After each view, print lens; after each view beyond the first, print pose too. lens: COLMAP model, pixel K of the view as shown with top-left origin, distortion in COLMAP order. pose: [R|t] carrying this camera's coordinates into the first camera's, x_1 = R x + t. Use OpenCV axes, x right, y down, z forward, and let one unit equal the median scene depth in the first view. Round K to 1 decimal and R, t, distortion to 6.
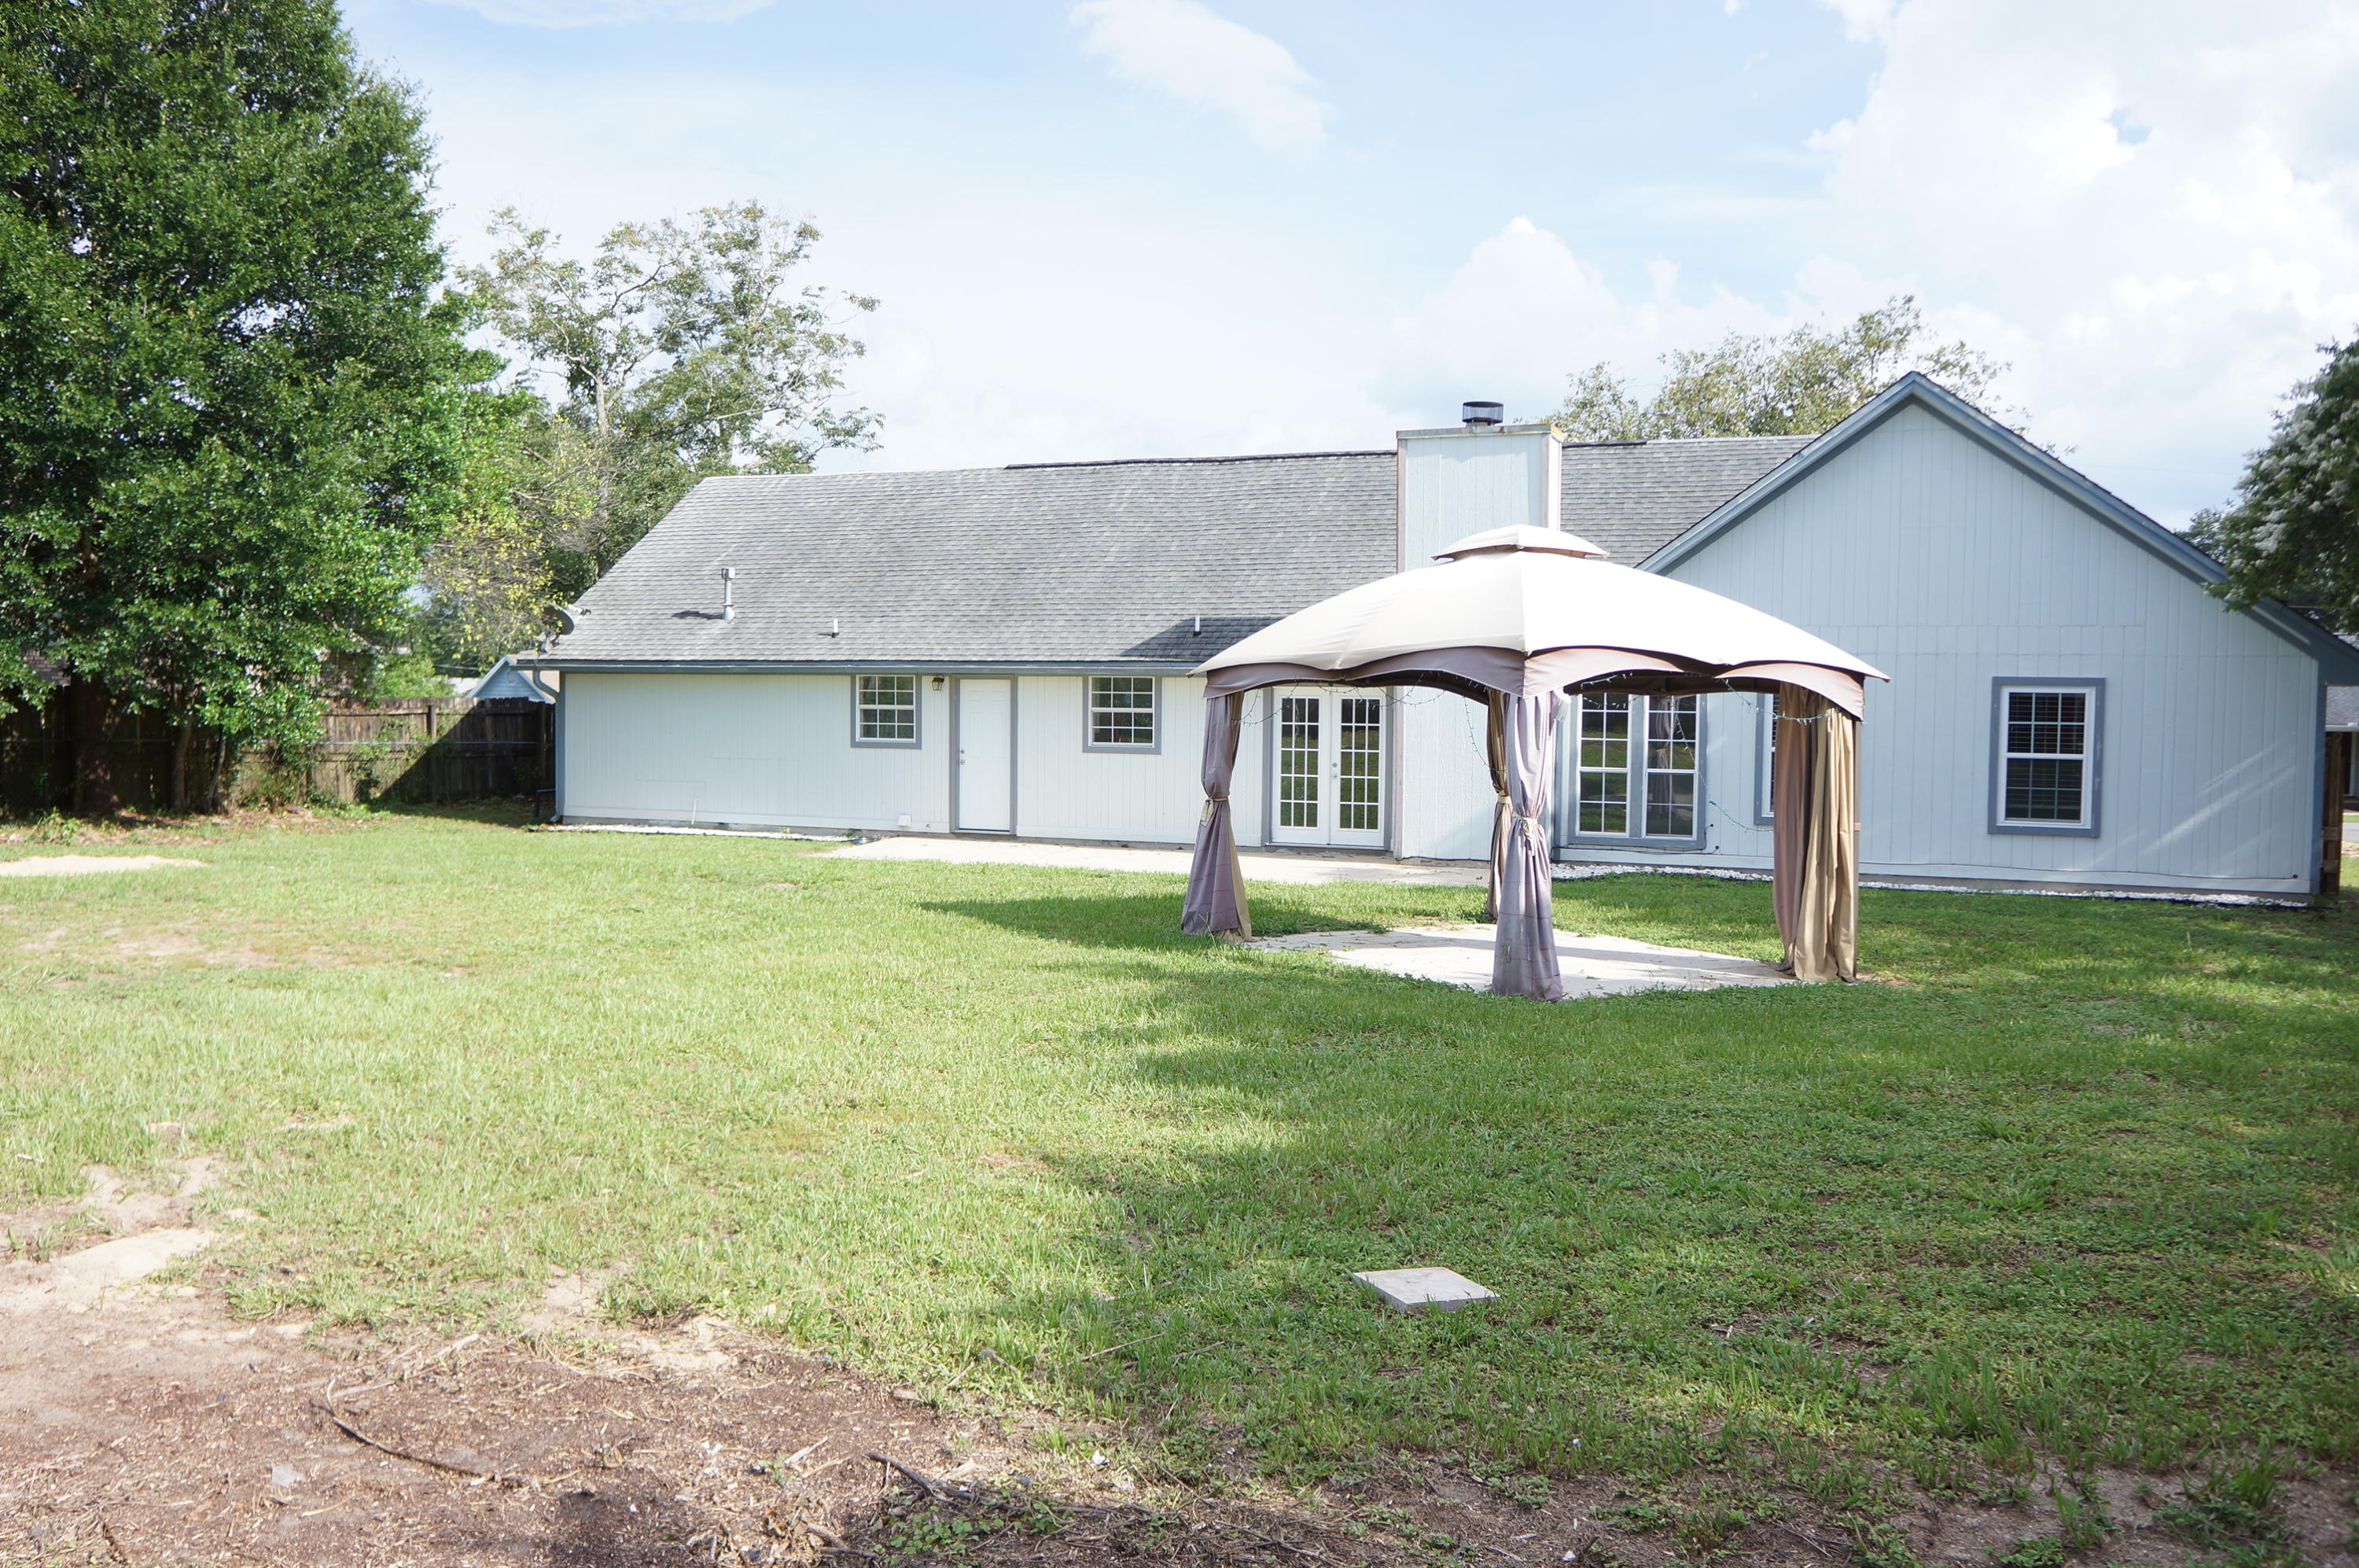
lens RADIAL K [[1806.1, 0, 1179.5], [0, 1806.1, 784.0], [0, 0, 1]] dist [0.027904, -0.090179]
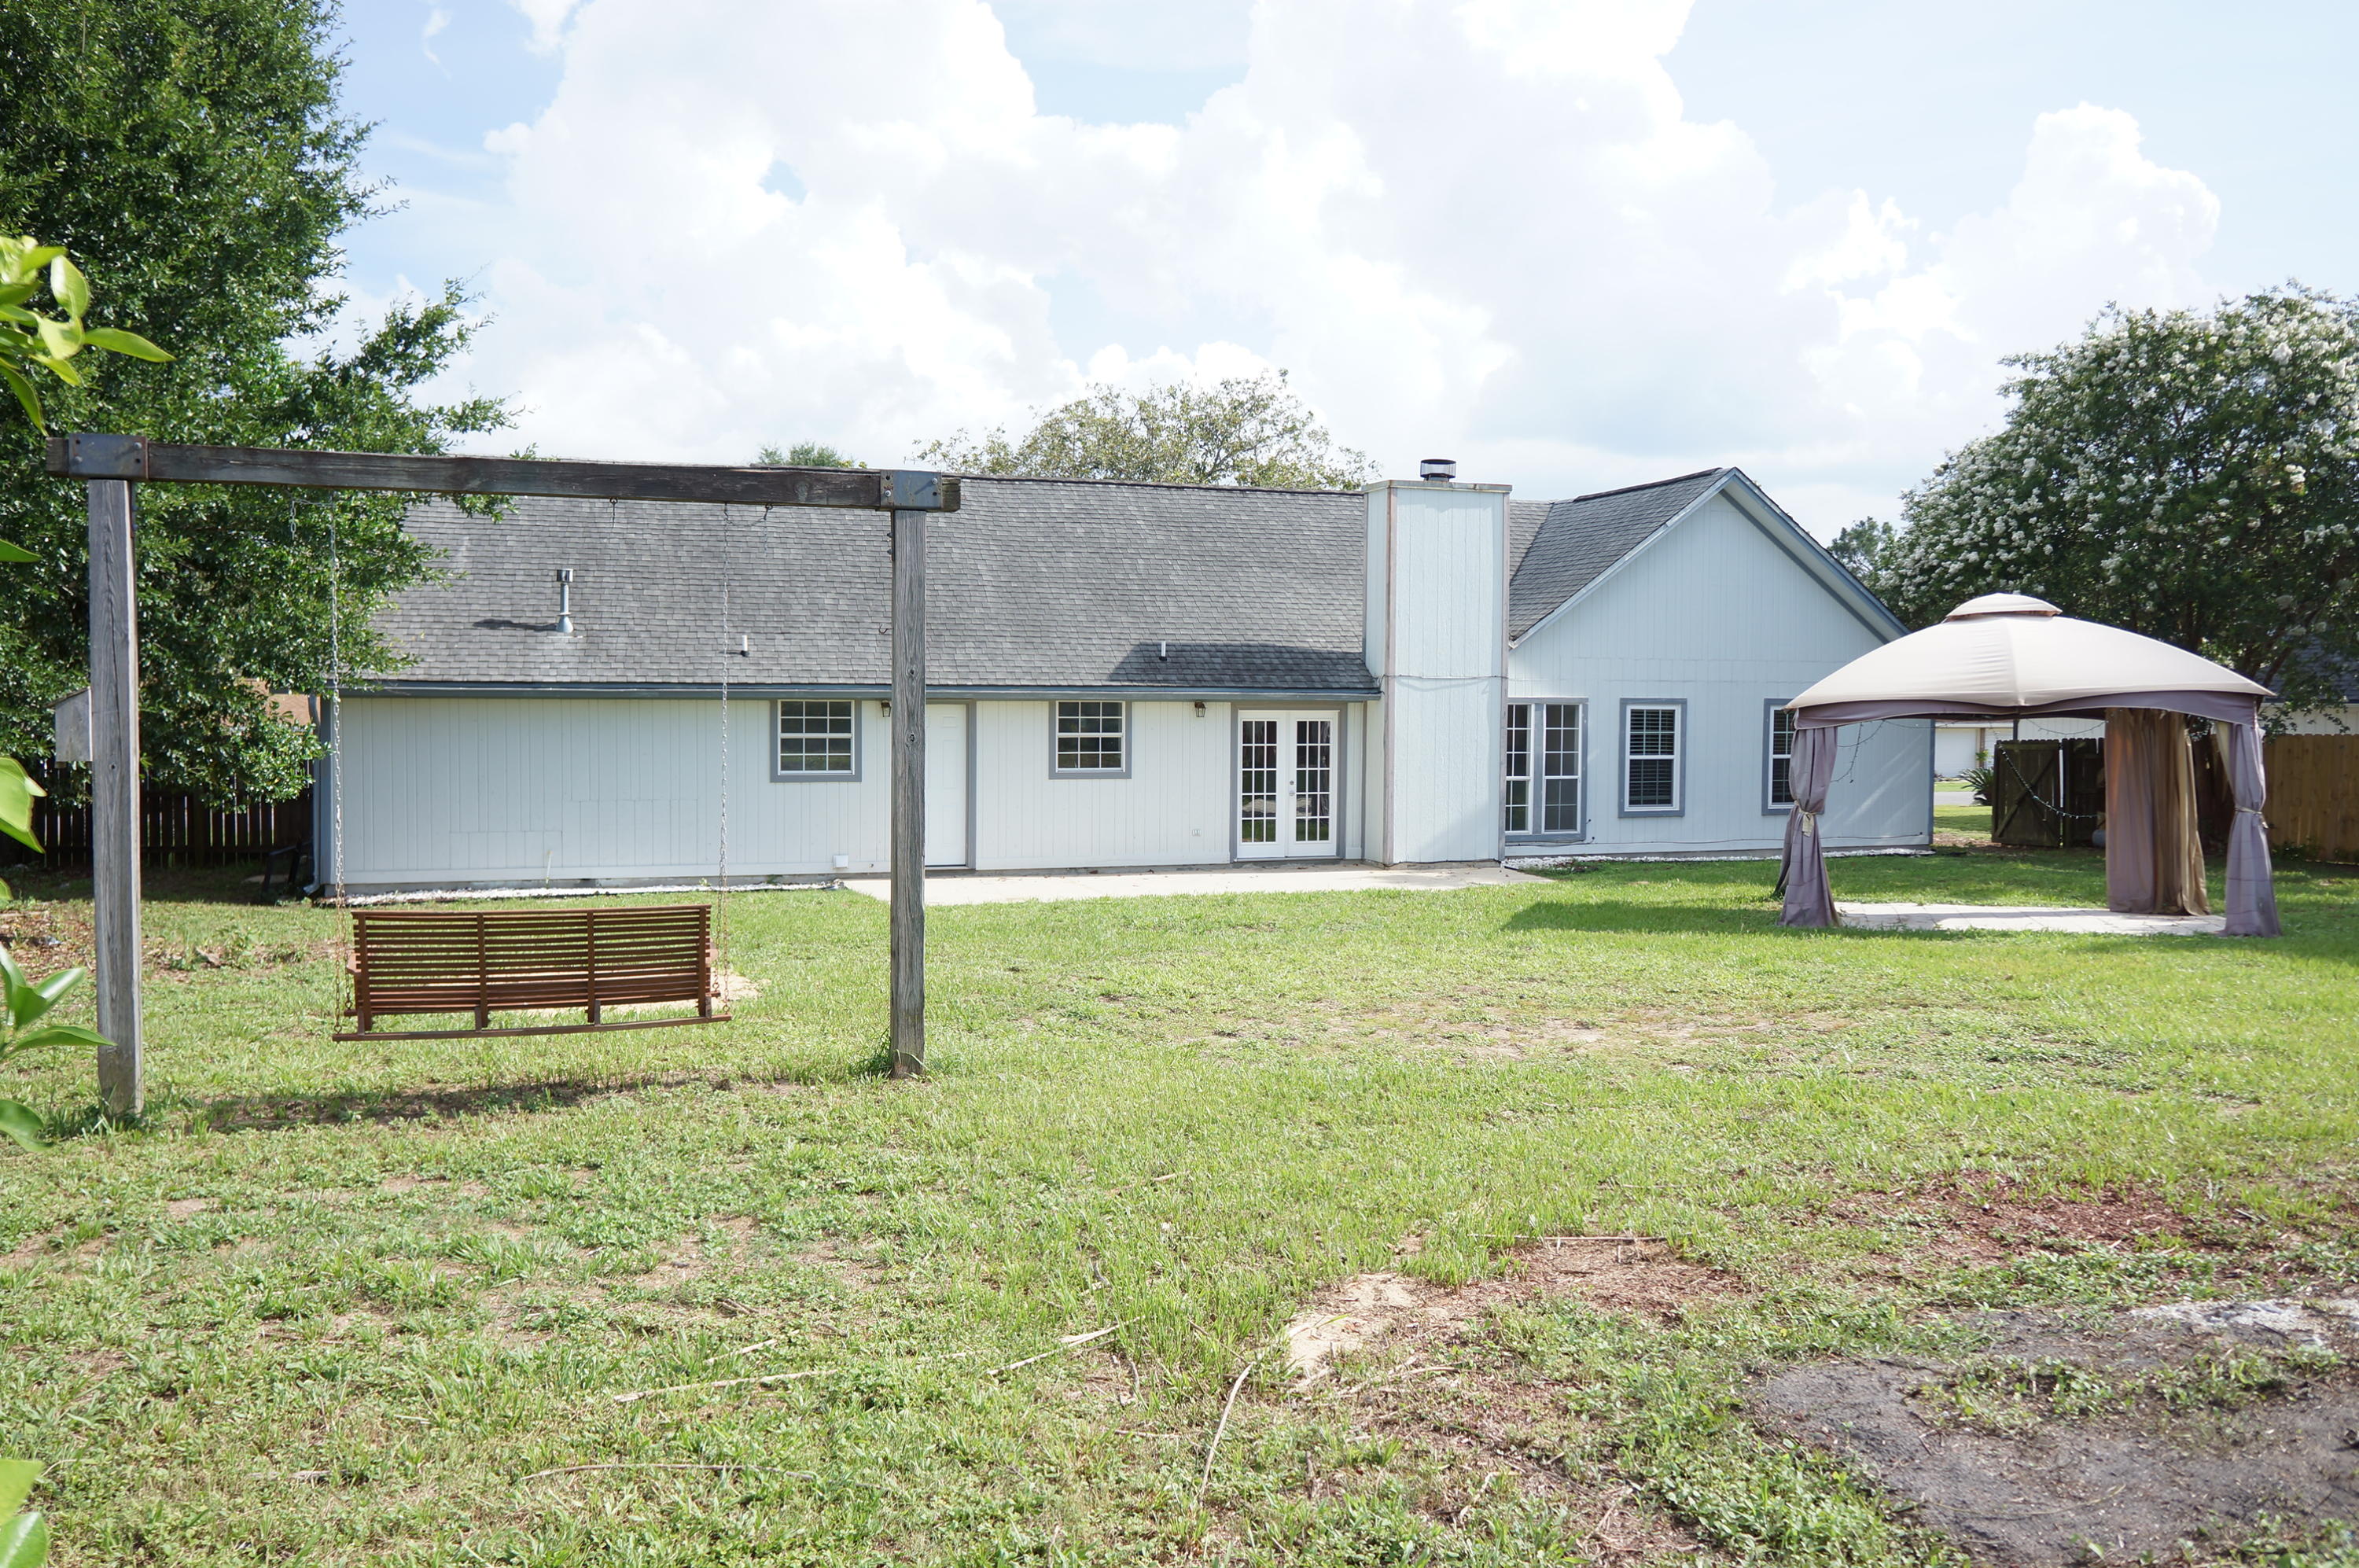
lens RADIAL K [[1806.1, 0, 1179.5], [0, 1806.1, 784.0], [0, 0, 1]] dist [0.027904, -0.090179]
pose [[0.760294, -0.035594, 0.648603, -0.639635], [0.036659, 0.999257, 0.011866, -0.024058], [-0.648544, 0.014756, 0.761034, 0.216343]]
